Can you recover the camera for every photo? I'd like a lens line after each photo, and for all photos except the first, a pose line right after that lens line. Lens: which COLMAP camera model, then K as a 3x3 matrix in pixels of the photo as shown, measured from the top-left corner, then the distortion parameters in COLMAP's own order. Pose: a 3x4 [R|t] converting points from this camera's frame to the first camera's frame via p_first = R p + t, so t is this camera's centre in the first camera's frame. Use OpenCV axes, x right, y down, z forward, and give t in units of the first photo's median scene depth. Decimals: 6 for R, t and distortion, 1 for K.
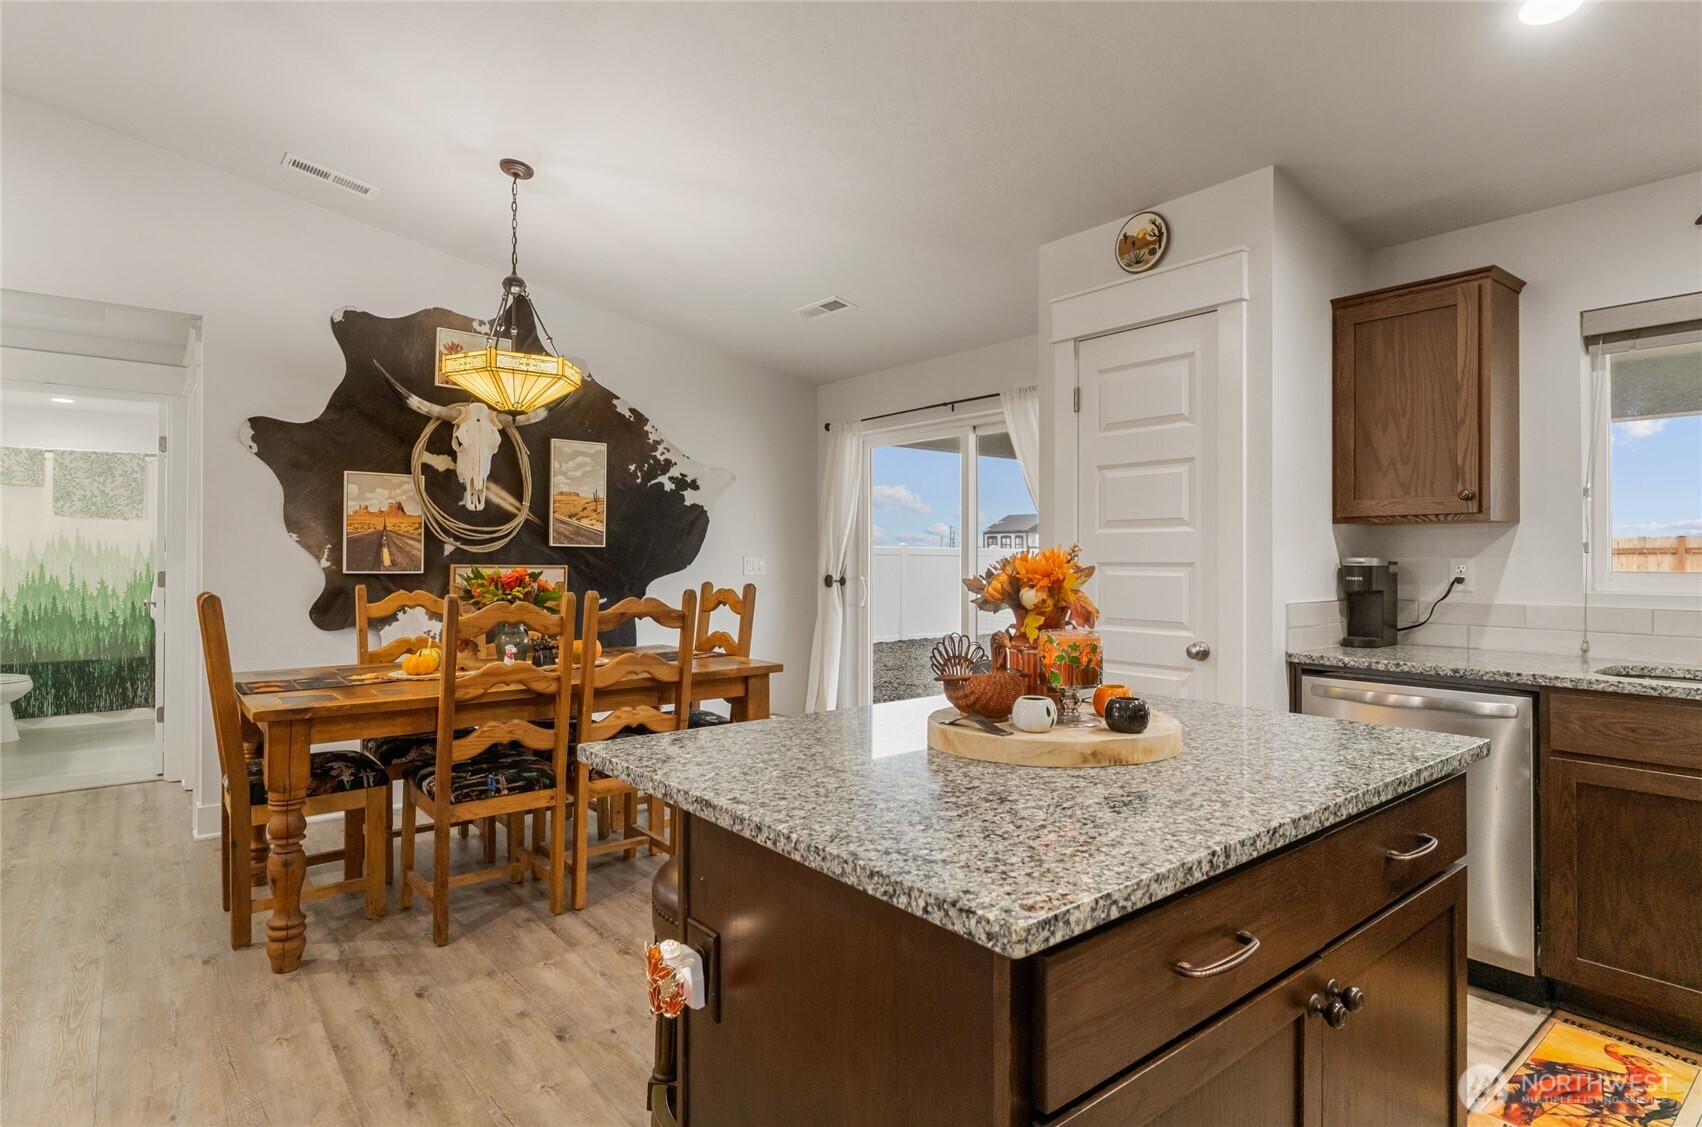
lens RADIAL K [[894.0, 0, 840.5], [0, 894.0, 554.7], [0, 0, 1]] dist [-0.005086, -0.000019]
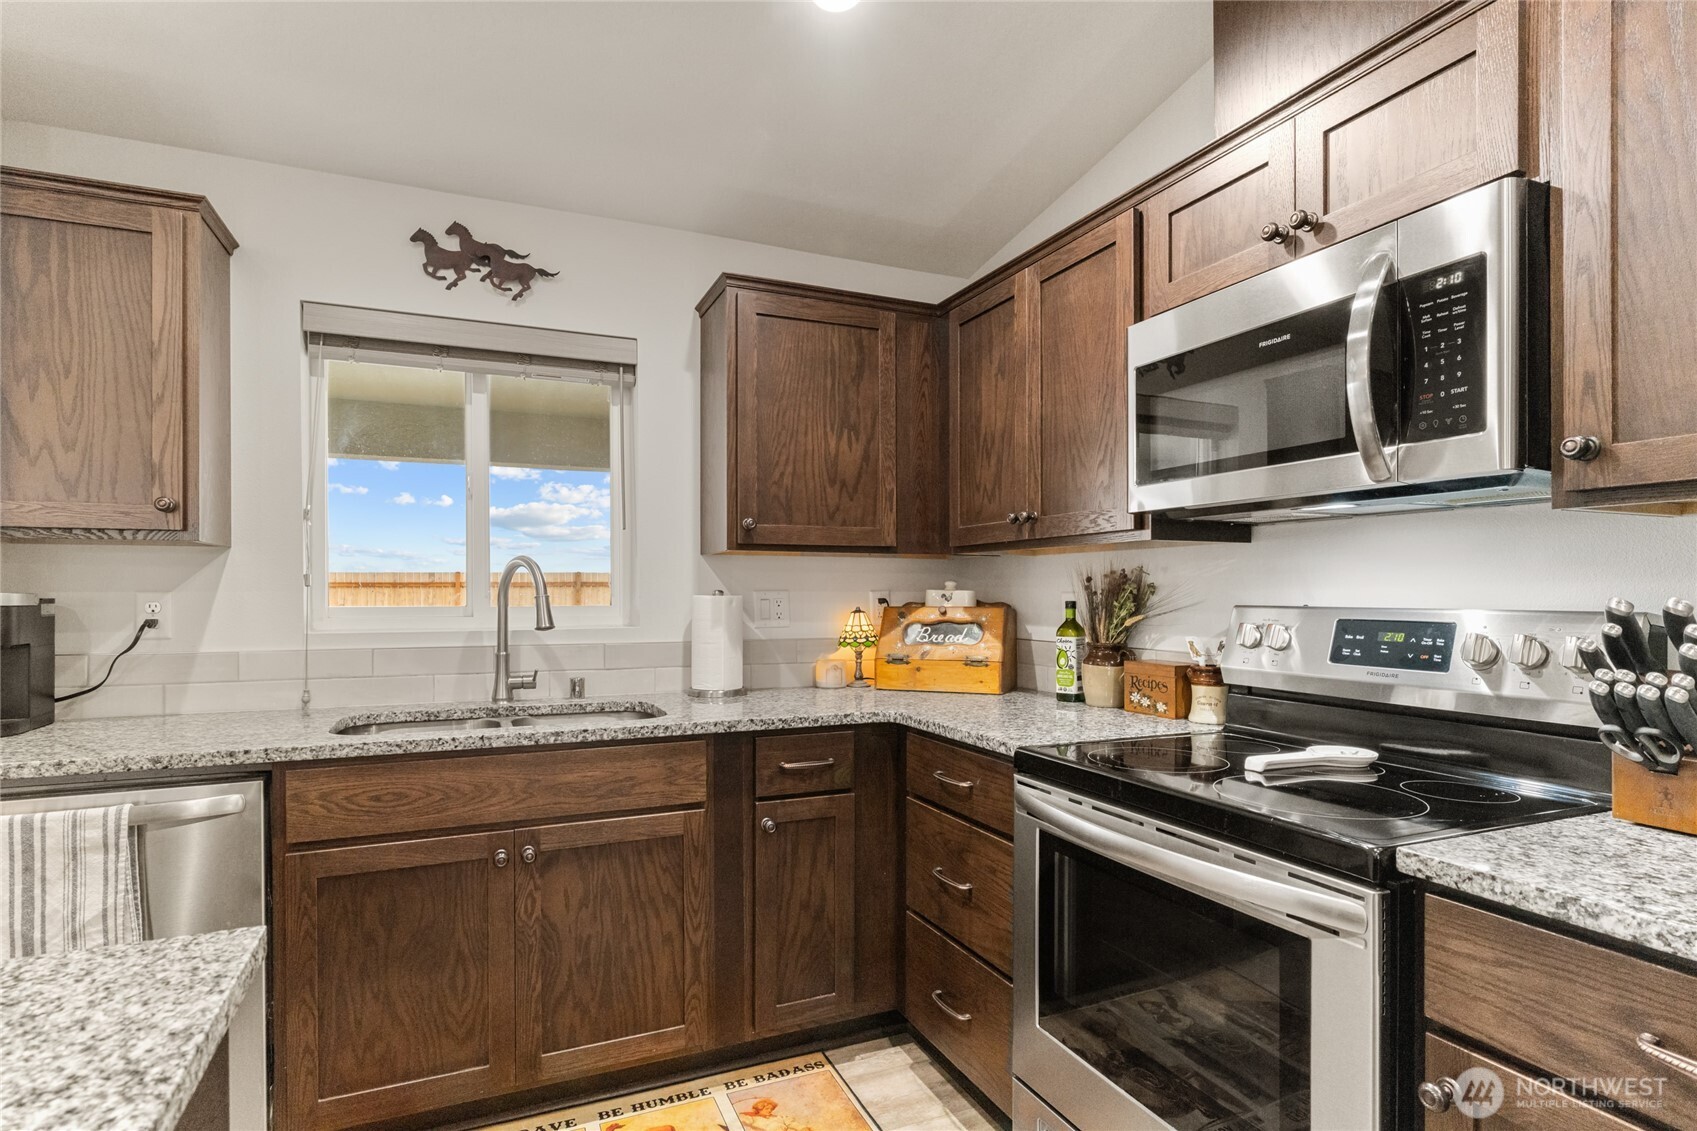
lens RADIAL K [[861.9, 0, 816.3], [0, 861.9, 591.1], [0, 0, 1]] dist [-0.002749, -0.000259]
pose [[0.278164, -0.002440, 0.960530, 0.184591], [-0.000451, 0.999996, 0.002670, -0.000058], [-0.960533, -0.001176, 0.278162, 0.306704]]
